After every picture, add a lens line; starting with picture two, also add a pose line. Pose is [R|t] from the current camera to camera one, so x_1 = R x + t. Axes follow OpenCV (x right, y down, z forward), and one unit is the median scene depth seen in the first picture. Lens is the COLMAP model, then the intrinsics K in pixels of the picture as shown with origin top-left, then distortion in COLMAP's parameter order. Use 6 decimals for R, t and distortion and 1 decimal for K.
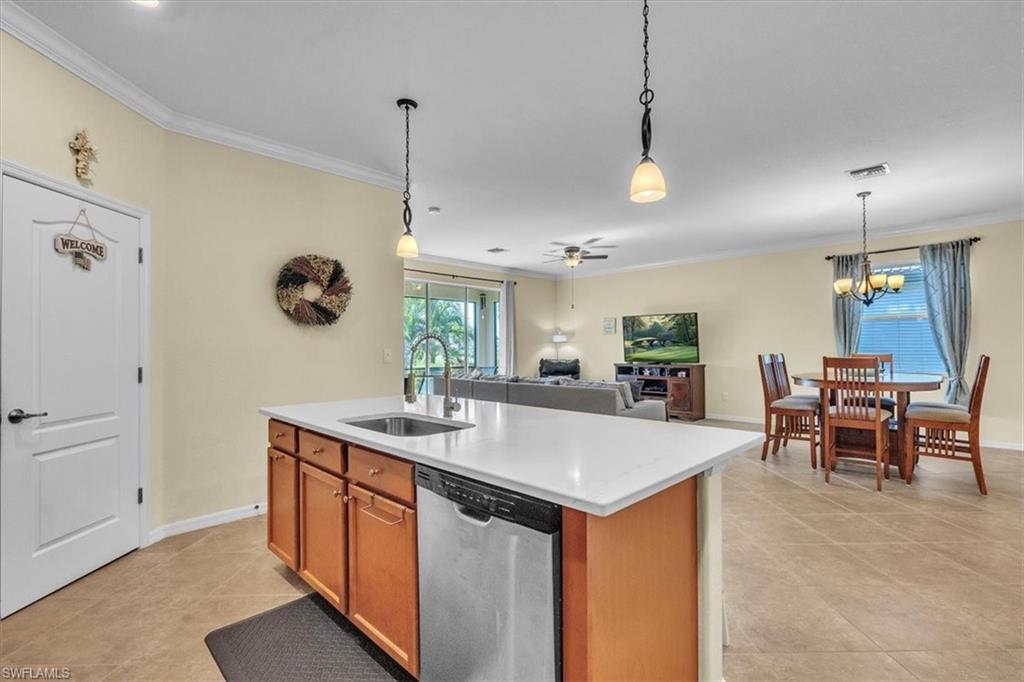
lens RADIAL K [[465.2, 0, 527.8], [0, 465.2, 342.8], [0, 0, 1]] dist [0.001618, 0.000401]
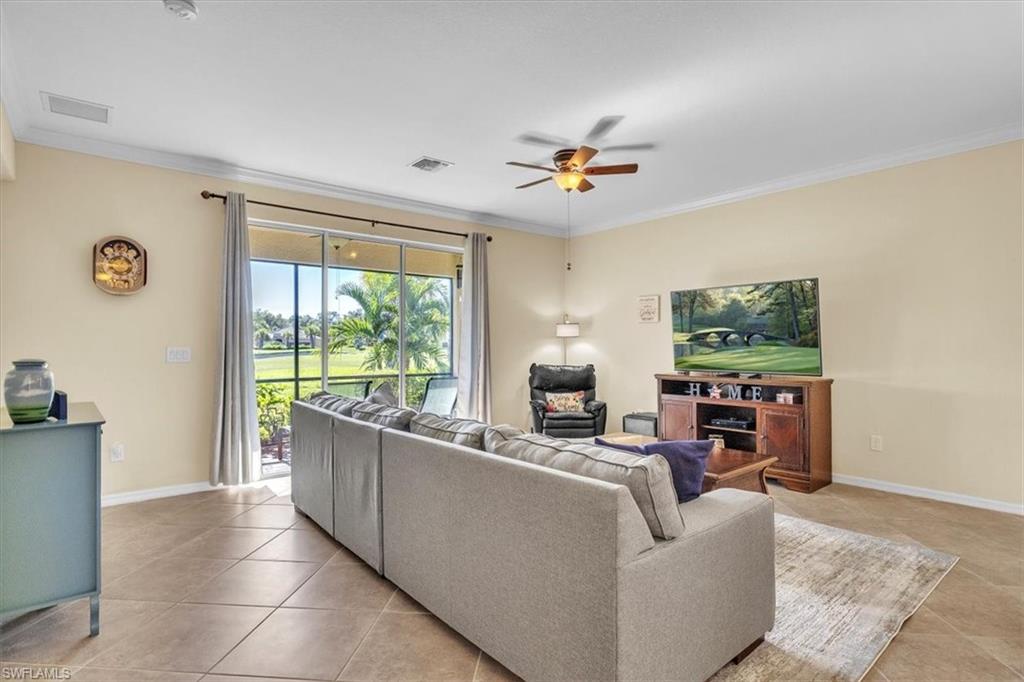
lens RADIAL K [[522.1, 0, 515.0], [0, 522.1, 342.9], [0, 0, 1]] dist [0.000860, 0.000468]
pose [[0.994112, 0.002952, -0.108318, 0.094944], [-0.002303, 0.999979, 0.006111, 0.003535], [0.108334, -0.005826, 0.994098, 0.393783]]
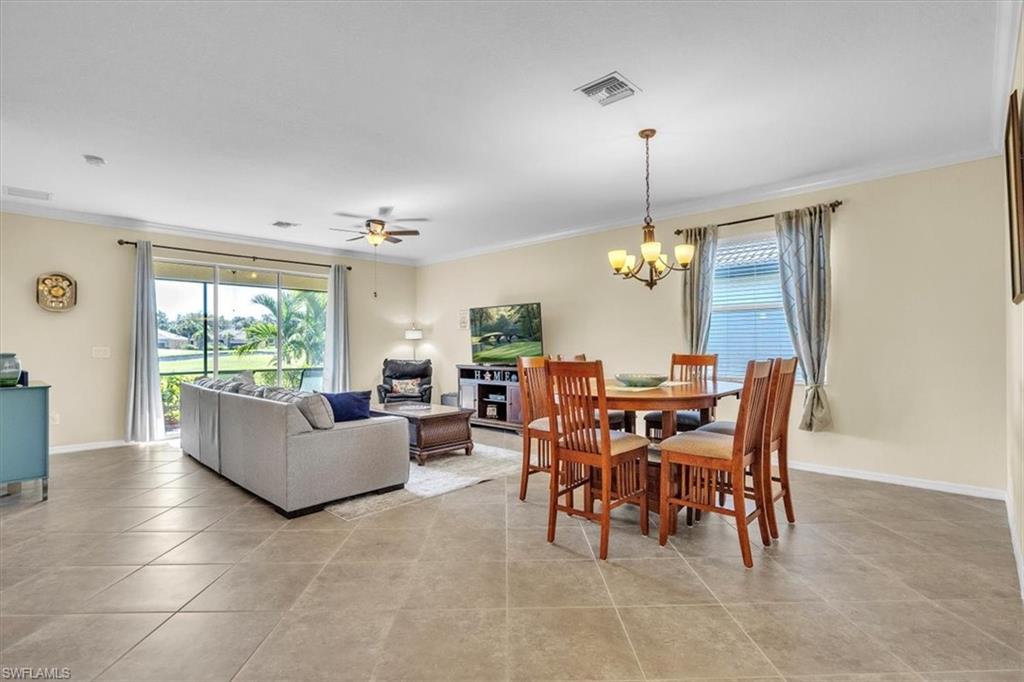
lens RADIAL K [[489.8, 0, 513.4], [0, 489.8, 342.6], [0, 0, 1]] dist [0.001485, 0.001186]
pose [[0.999997, 0.001835, 0.001508, 0.316010], [-0.001841, 0.999990, 0.003991, 0.001238], [-0.001500, -0.003994, 0.999991, 0.147682]]
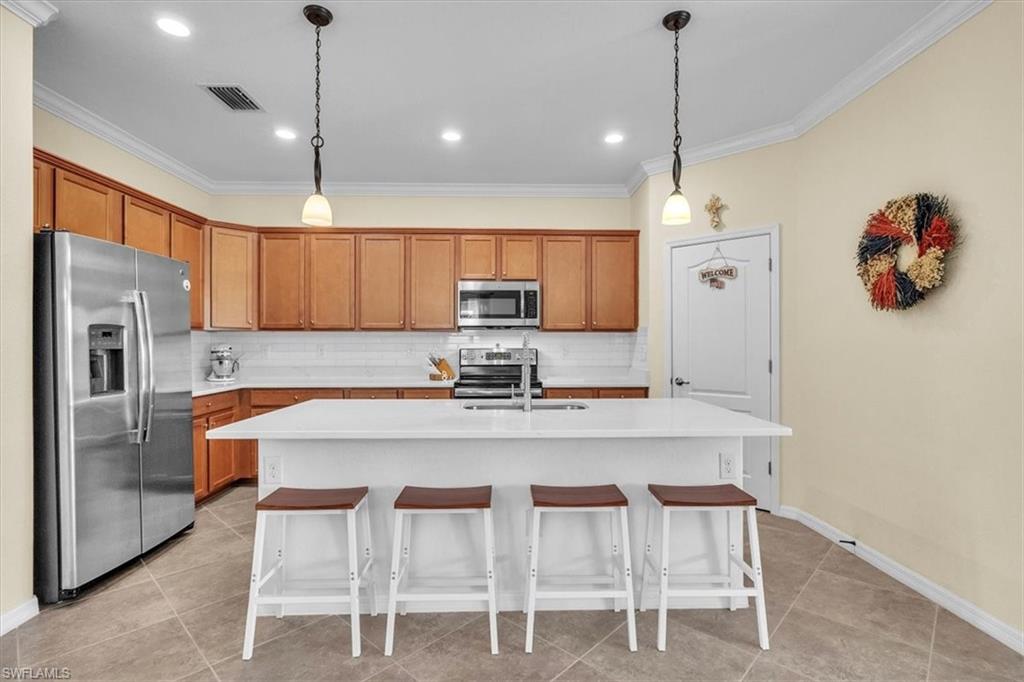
lens RADIAL K [[489.8, 0, 513.4], [0, 489.8, 342.6], [0, 0, 1]] dist [0.001485, 0.001186]
pose [[-0.704006, 0.008043, -0.710149, 0.187634], [0.012020, 0.999928, -0.000591, 0.000862], [0.710092, -0.008952, -0.704052, 0.524848]]
